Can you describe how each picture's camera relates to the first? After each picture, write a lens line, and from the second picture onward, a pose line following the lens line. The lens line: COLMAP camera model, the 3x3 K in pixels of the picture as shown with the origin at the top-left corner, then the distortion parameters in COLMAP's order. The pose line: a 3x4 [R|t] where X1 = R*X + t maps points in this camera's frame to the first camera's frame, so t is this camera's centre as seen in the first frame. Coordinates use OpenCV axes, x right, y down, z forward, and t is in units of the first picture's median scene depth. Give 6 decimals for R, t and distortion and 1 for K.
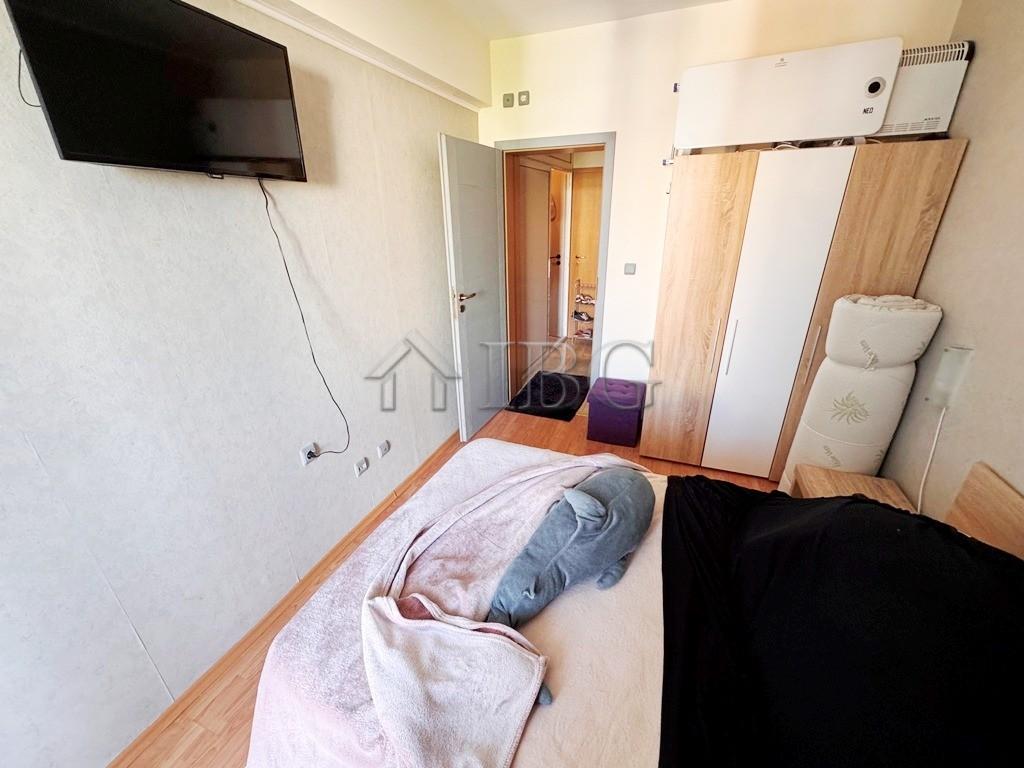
lens RADIAL K [[409.1, 0, 512.0], [0, 409.1, 384.0], [0, 0, 1]] dist [-0.001528, 0.000146]
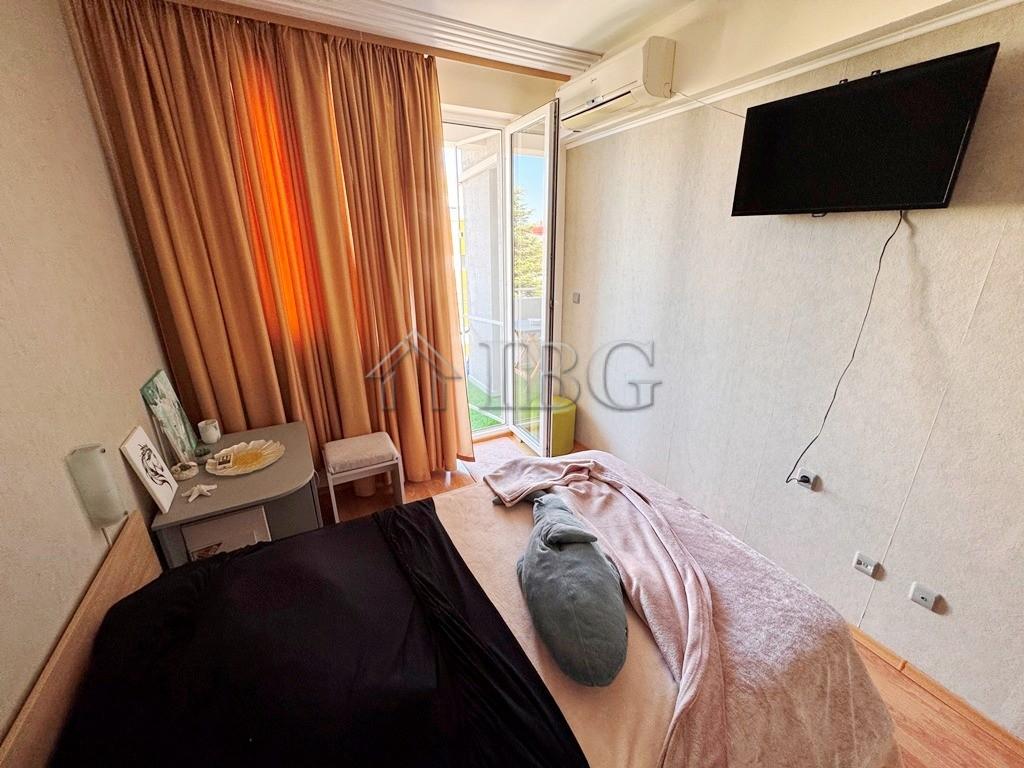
lens RADIAL K [[409.1, 0, 512.0], [0, 409.1, 384.0], [0, 0, 1]] dist [-0.001528, 0.000146]
pose [[-0.649854, 0.271506, -0.709911, 0.806071], [-0.279830, 0.782949, 0.555596, -0.474653], [0.706672, 0.559710, -0.432827, 1.035982]]
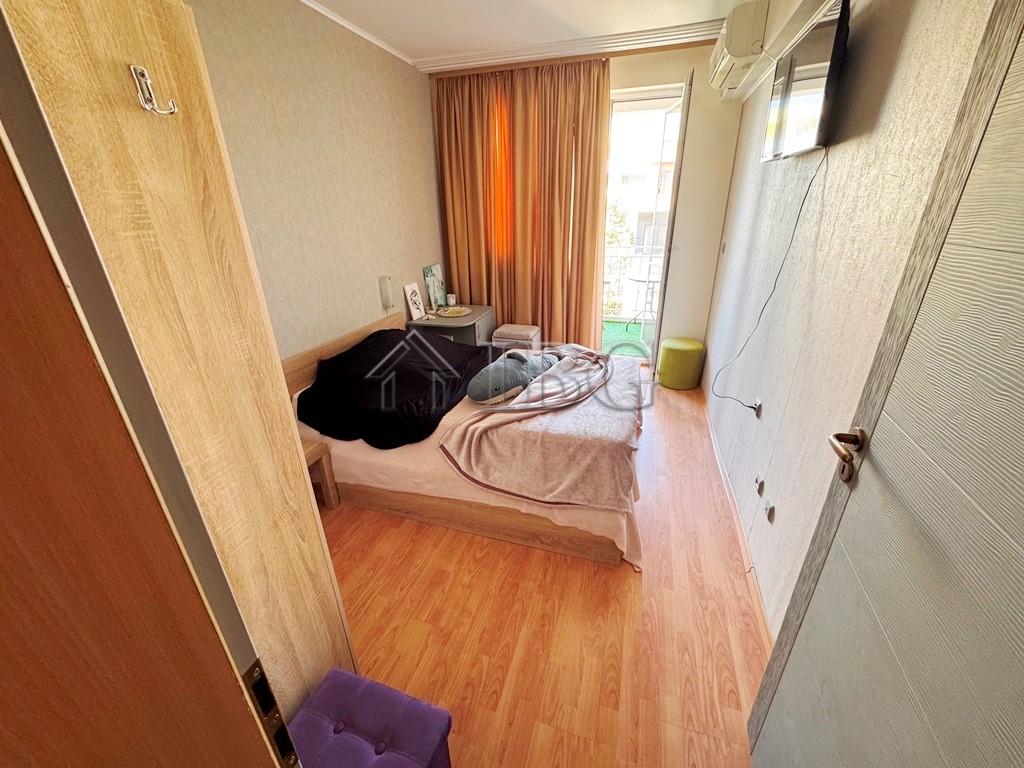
lens RADIAL K [[409.1, 0, 512.0], [0, 409.1, 384.0], [0, 0, 1]] dist [-0.001528, 0.000146]
pose [[-0.996713, 0.061618, -0.052590, 0.288259], [0.005001, 0.694742, 0.719242, -0.861986], [0.080855, 0.716615, -0.692767, 2.151072]]
